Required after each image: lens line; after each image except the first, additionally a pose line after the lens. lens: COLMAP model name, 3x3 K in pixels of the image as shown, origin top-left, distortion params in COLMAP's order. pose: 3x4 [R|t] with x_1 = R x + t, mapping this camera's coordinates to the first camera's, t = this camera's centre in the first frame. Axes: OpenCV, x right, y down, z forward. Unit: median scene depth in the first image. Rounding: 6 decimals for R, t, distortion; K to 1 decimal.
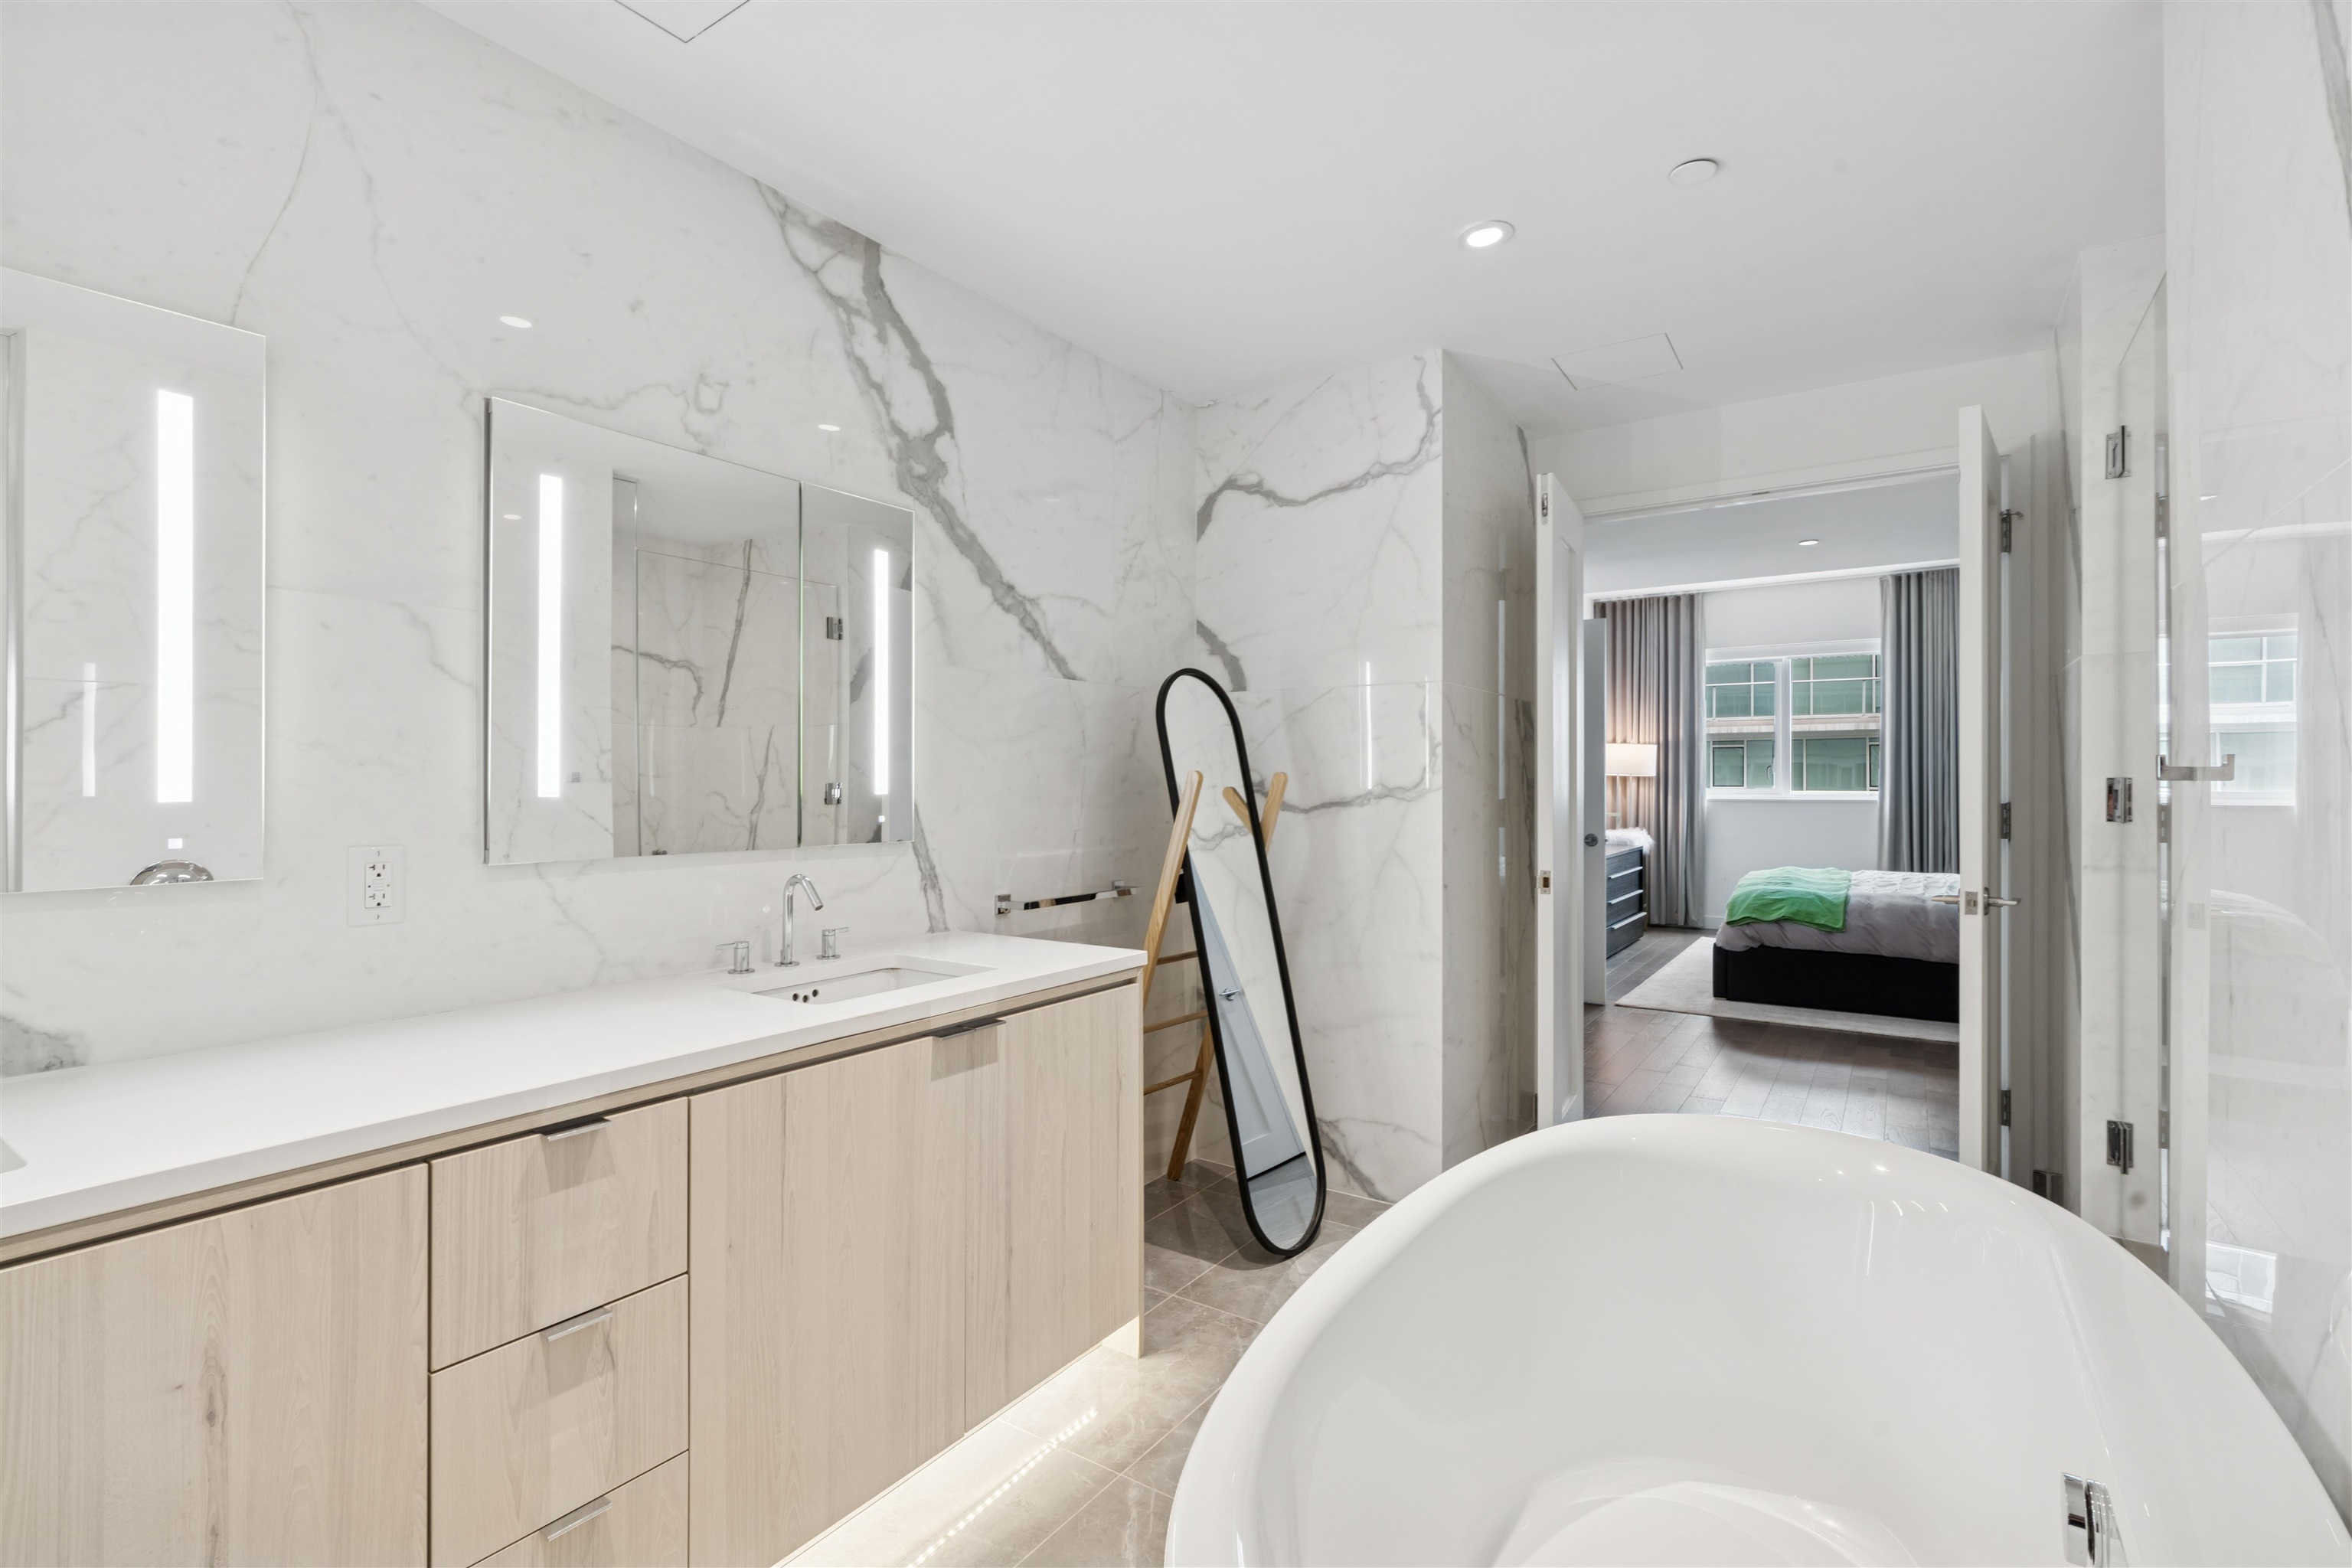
lens RADIAL K [[1072.4, 0, 1183.7], [0, 1072.4, 765.2], [0, 0, 1]] dist [-0.005640, 0.000920]
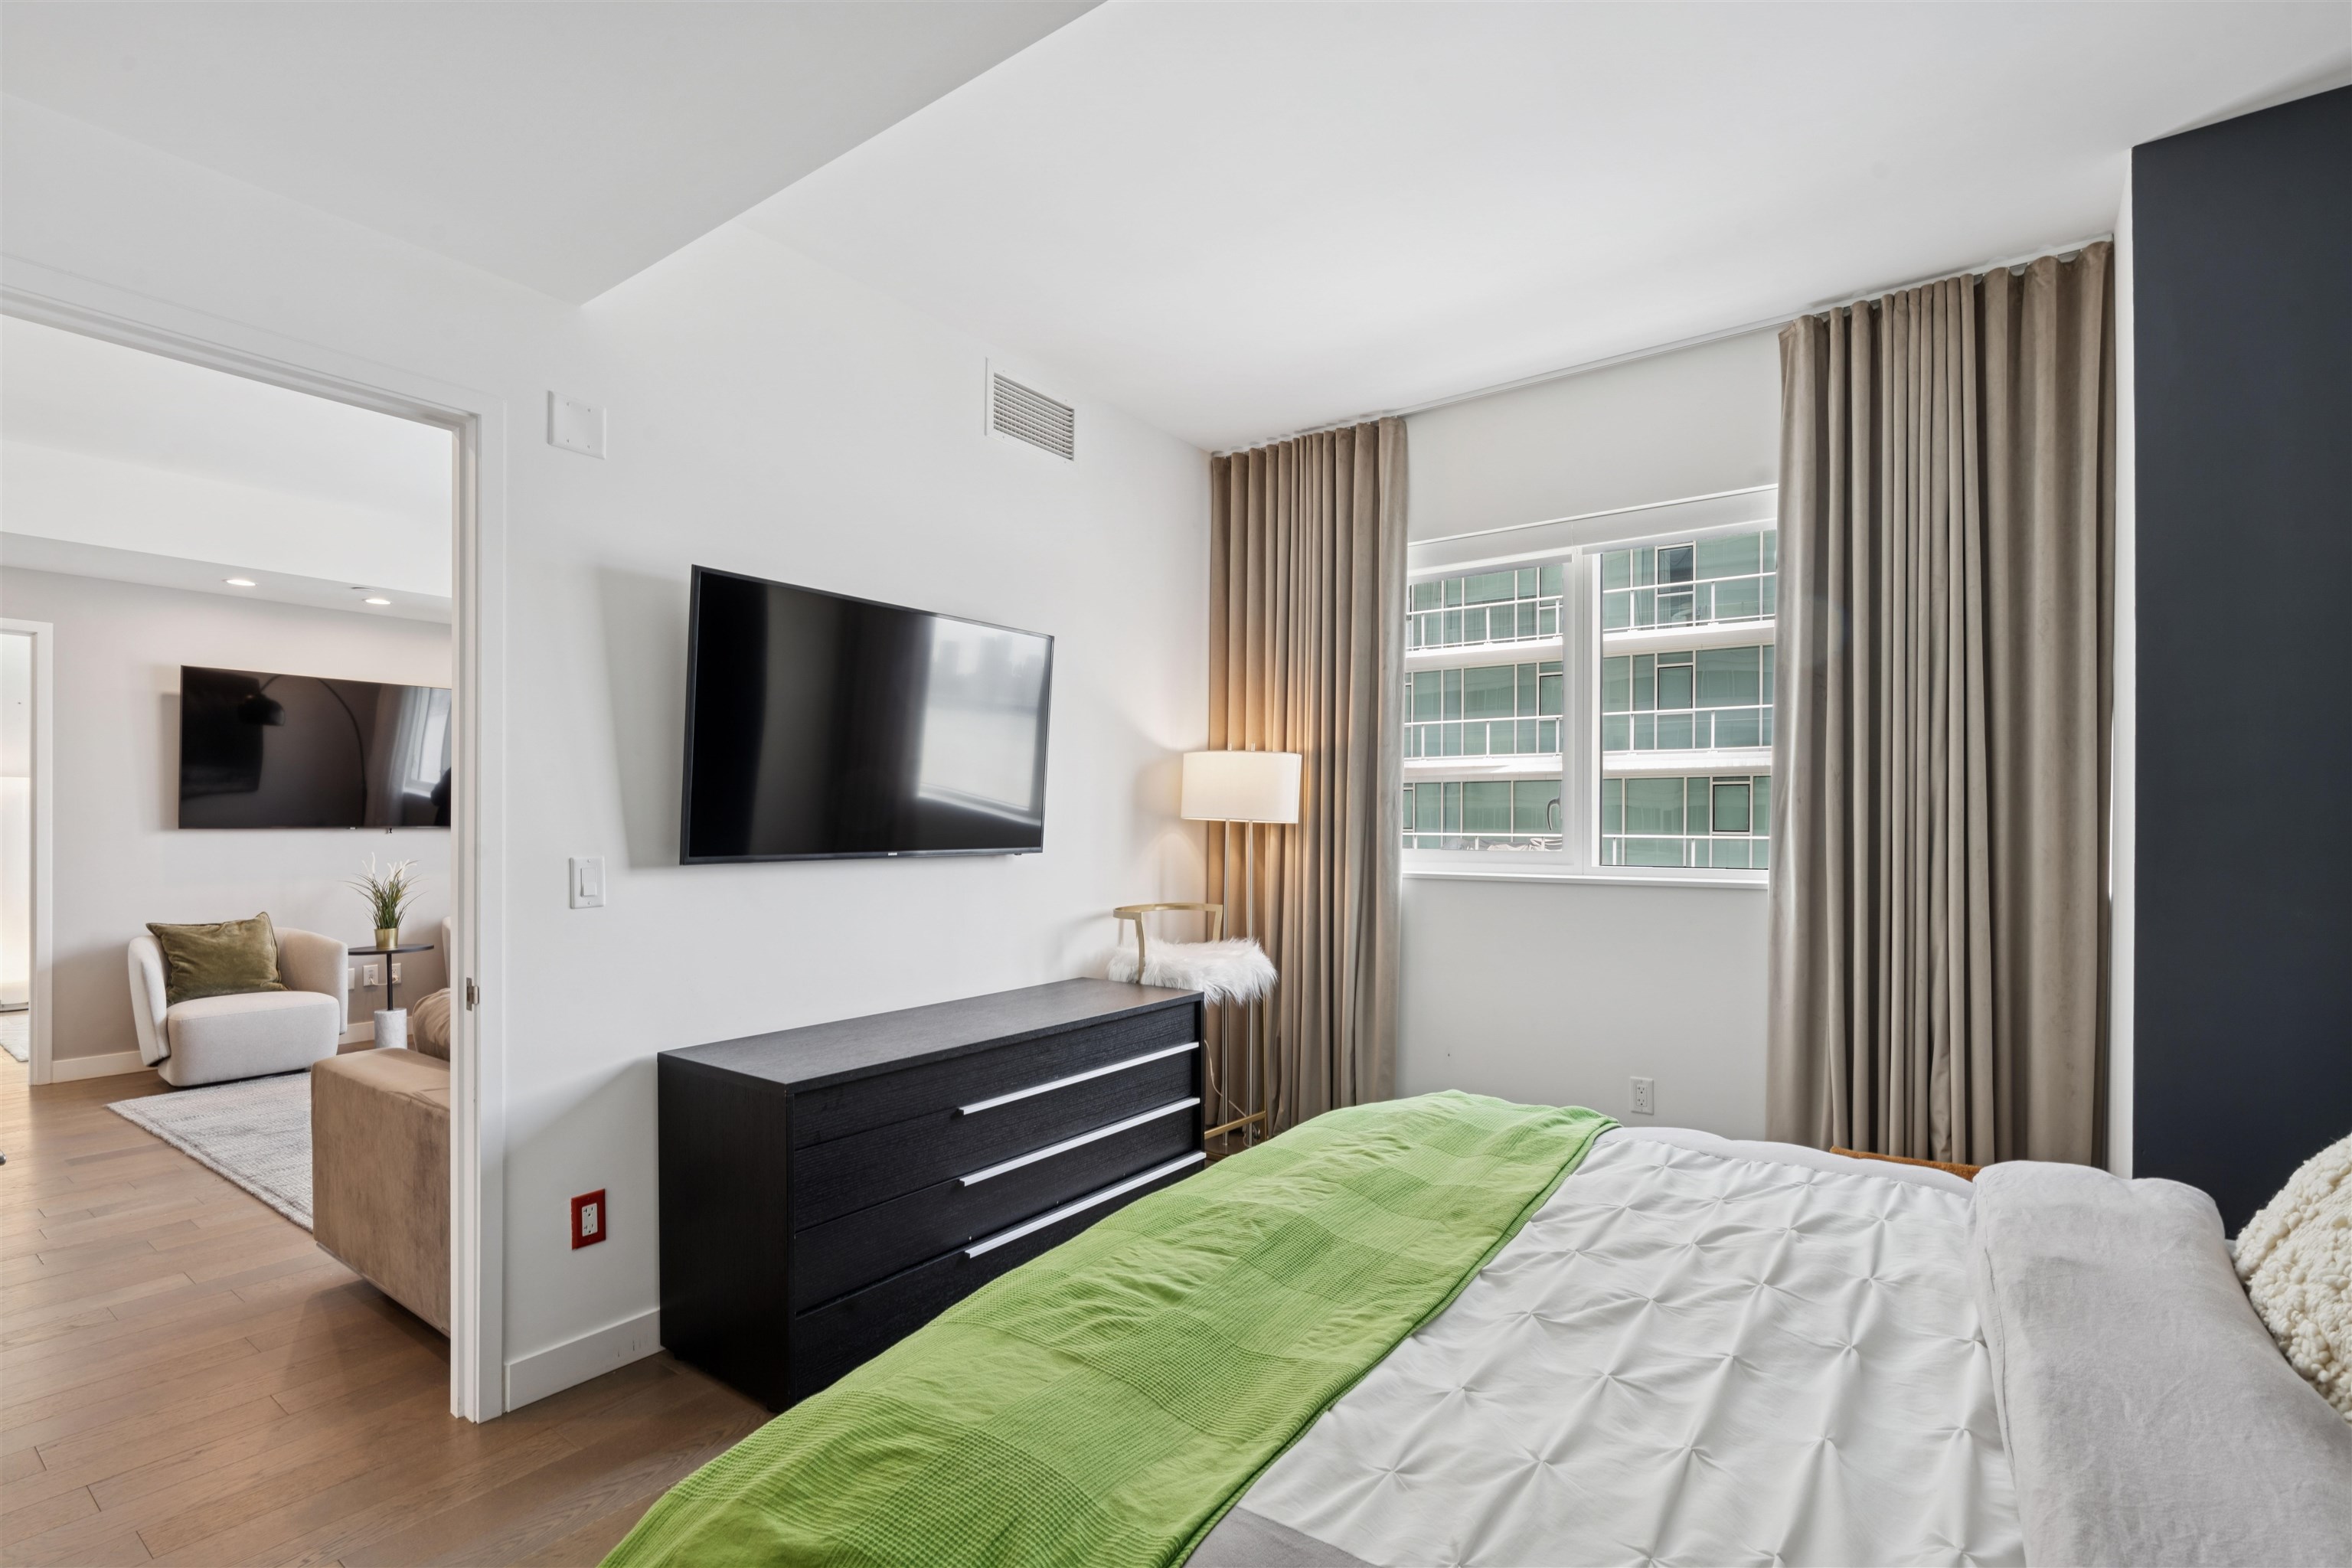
lens RADIAL K [[1072.4, 0, 1179.2], [0, 1072.4, 809.4], [0, 0, 1]] dist [-0.005640, 0.000920]
pose [[0.999930, 0.004665, -0.010913, 0.424429], [-0.004486, 0.999855, 0.016404, -0.002506], [0.010988, -0.016354, 0.999806, 0.583763]]
